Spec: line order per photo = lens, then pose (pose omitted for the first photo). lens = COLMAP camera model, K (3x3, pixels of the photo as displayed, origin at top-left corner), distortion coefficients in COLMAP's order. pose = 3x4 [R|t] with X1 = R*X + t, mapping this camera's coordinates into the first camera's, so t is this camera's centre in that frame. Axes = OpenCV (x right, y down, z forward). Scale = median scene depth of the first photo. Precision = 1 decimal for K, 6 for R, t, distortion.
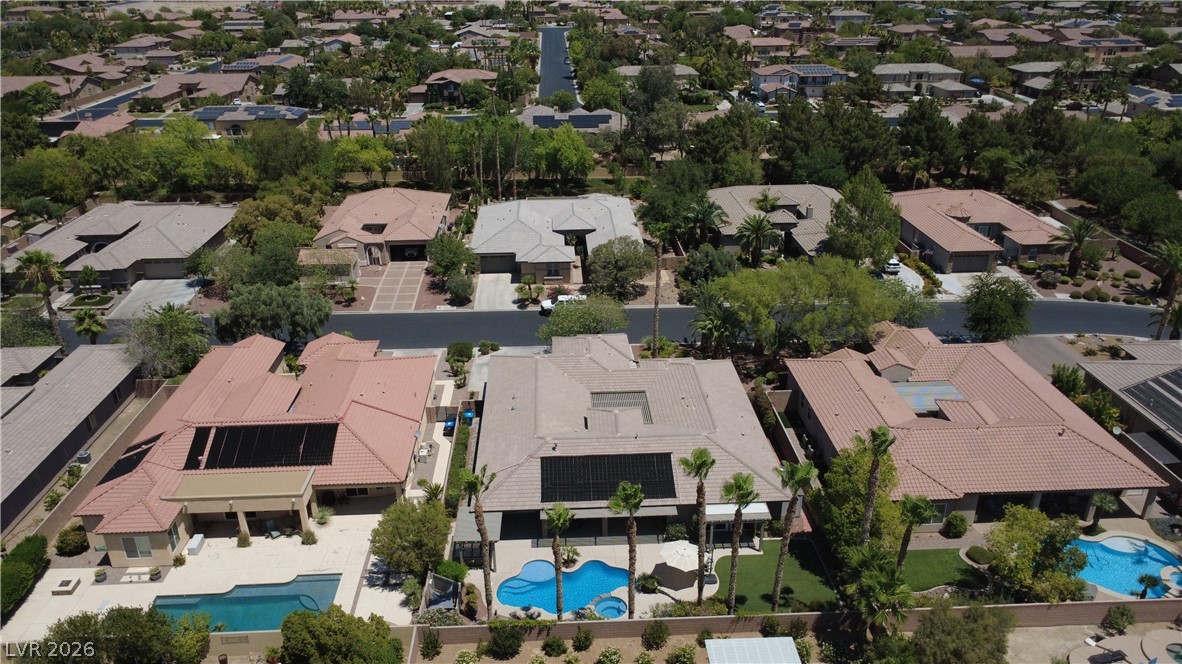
lens RADIAL K [[886.1, 0, 591.0], [0, 886.1, 332.0], [0, 0, 1]] dist [0.007508, -0.000584]
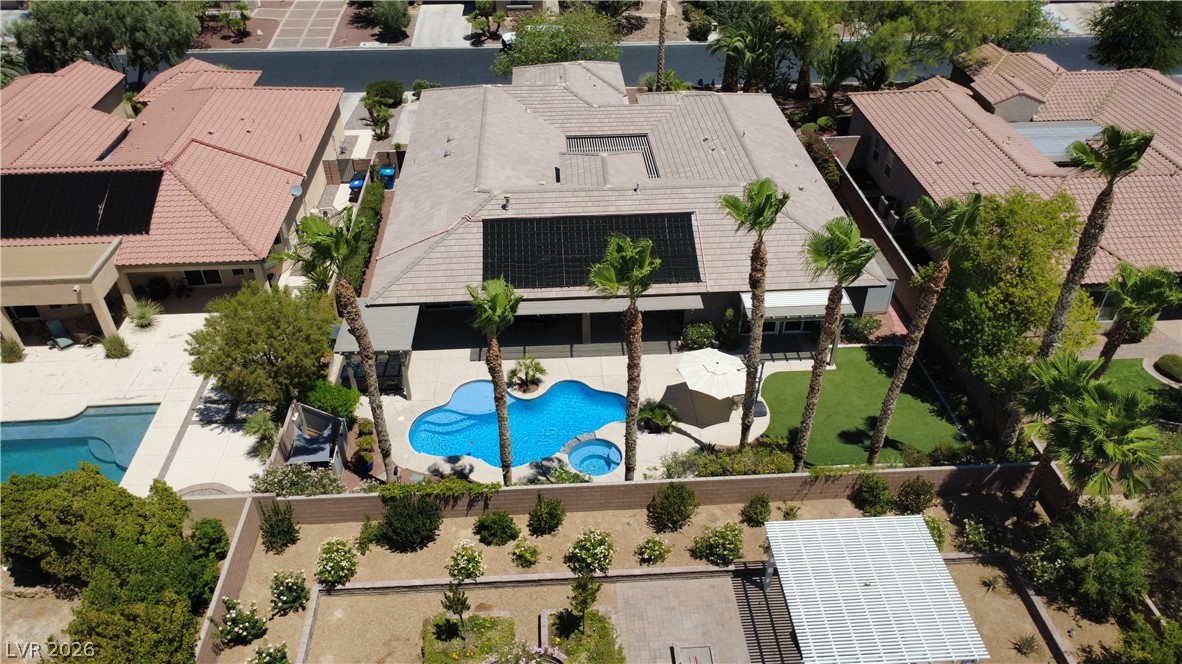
lens RADIAL K [[886.1, 0, 591.0], [0, 886.1, 332.0], [0, 0, 1]] dist [0.007508, -0.000584]
pose [[0.999904, -0.004756, 0.013006, 0.011105], [0.001990, 0.978776, 0.204925, 0.094216], [-0.013705, -0.204880, 0.978691, 0.387321]]
